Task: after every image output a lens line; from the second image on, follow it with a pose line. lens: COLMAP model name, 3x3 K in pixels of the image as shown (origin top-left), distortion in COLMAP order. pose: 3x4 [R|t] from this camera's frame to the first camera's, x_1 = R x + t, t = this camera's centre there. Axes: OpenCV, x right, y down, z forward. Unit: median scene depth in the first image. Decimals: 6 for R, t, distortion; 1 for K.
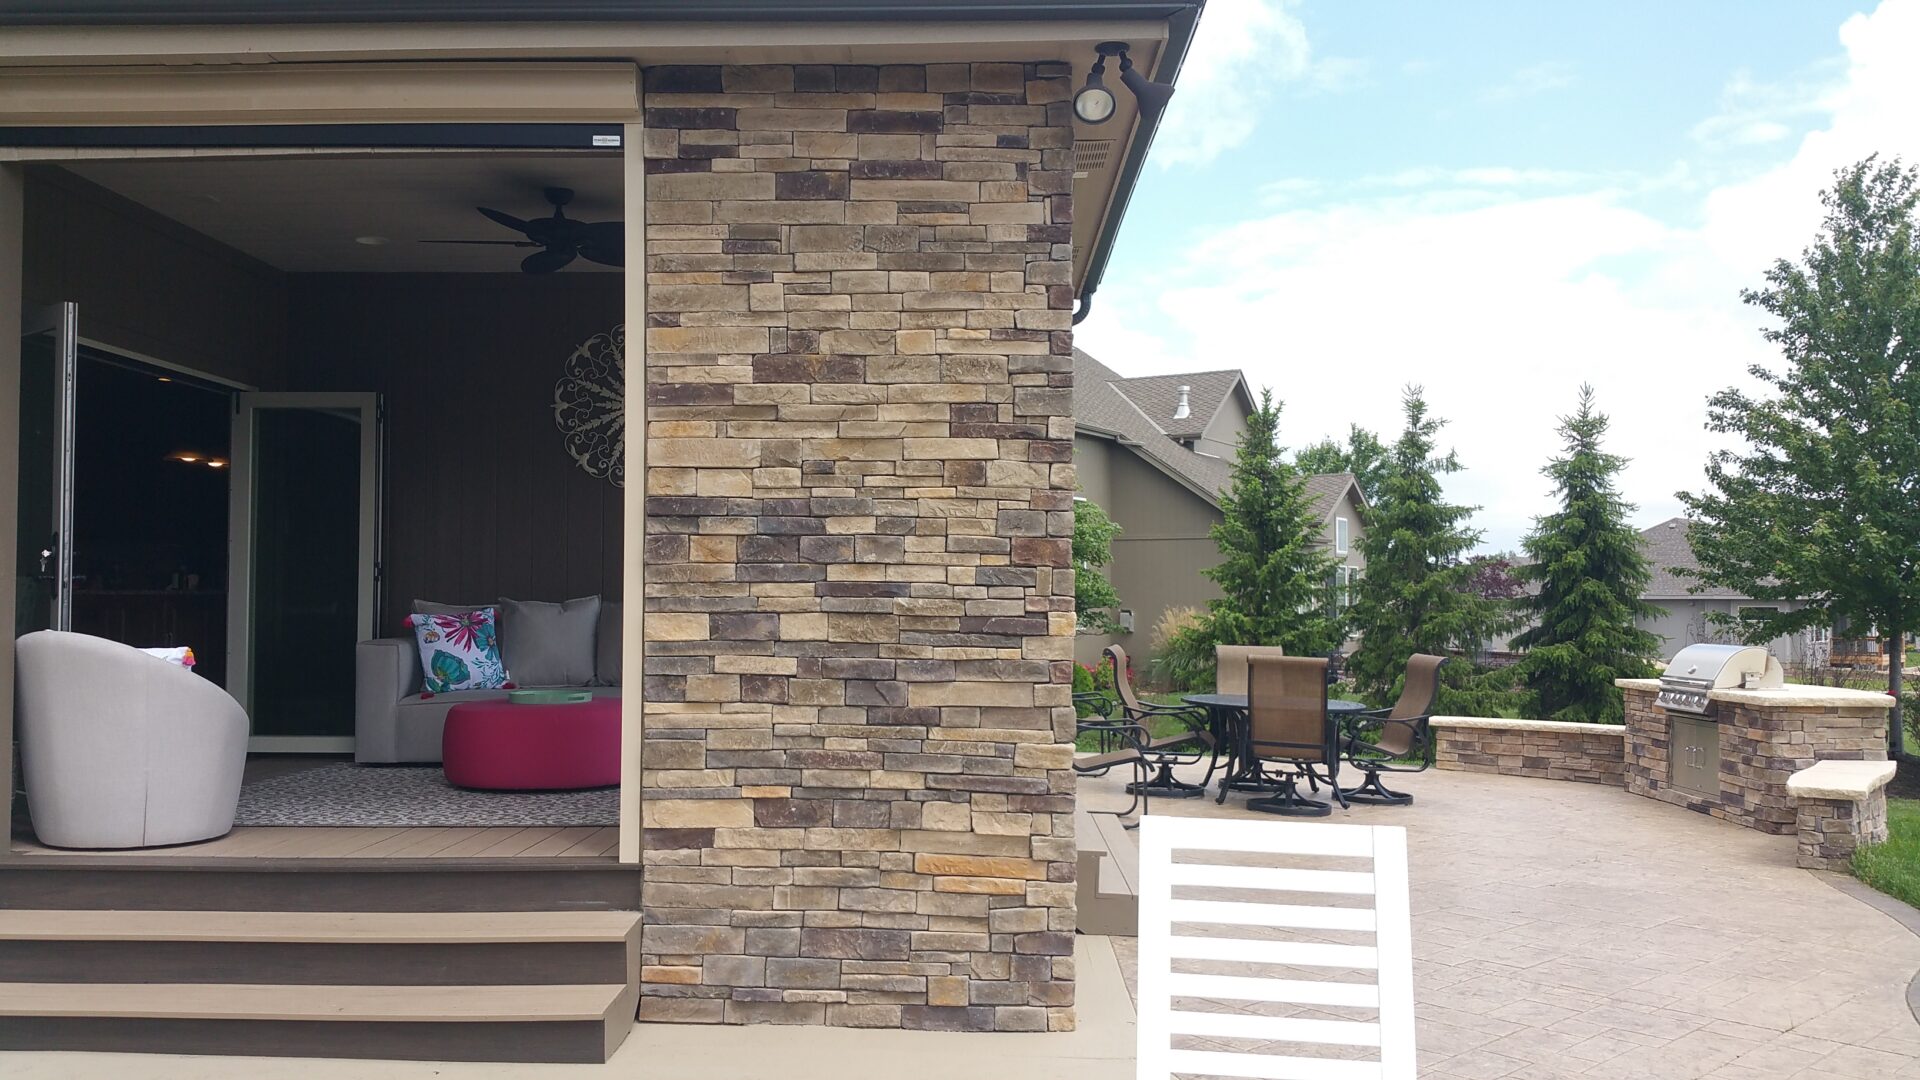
lens RADIAL K [[1560.7, 0, 949.2], [0, 1560.7, 553.8], [0, 0, 1]] dist [0.122452, -0.244205]
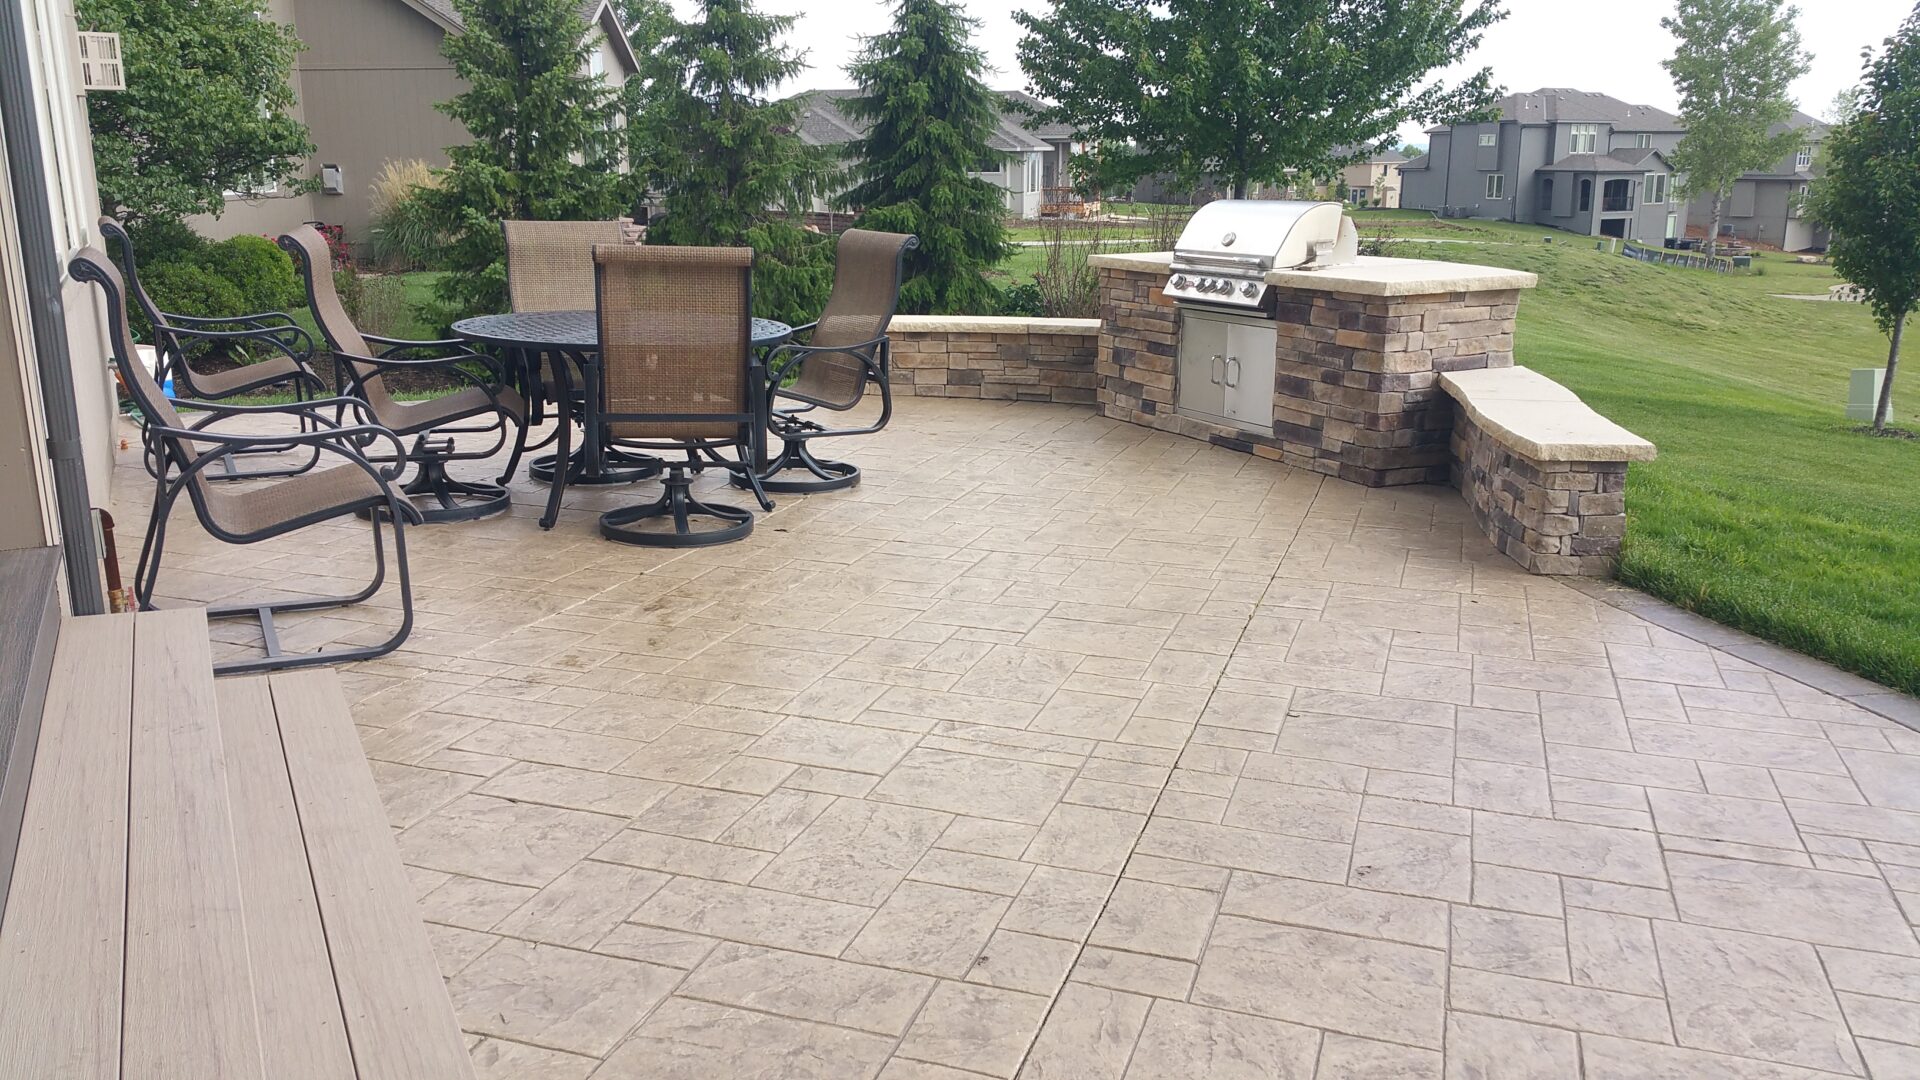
lens RADIAL K [[1560.7, 0, 949.2], [0, 1560.7, 553.8], [0, 0, 1]] dist [0.122452, -0.244205]
pose [[0.889117, -0.120378, 0.441567, 0.050715], [-0.004740, 0.962318, 0.271885, 0.019552], [-0.457656, -0.243831, 0.855042, 0.424352]]
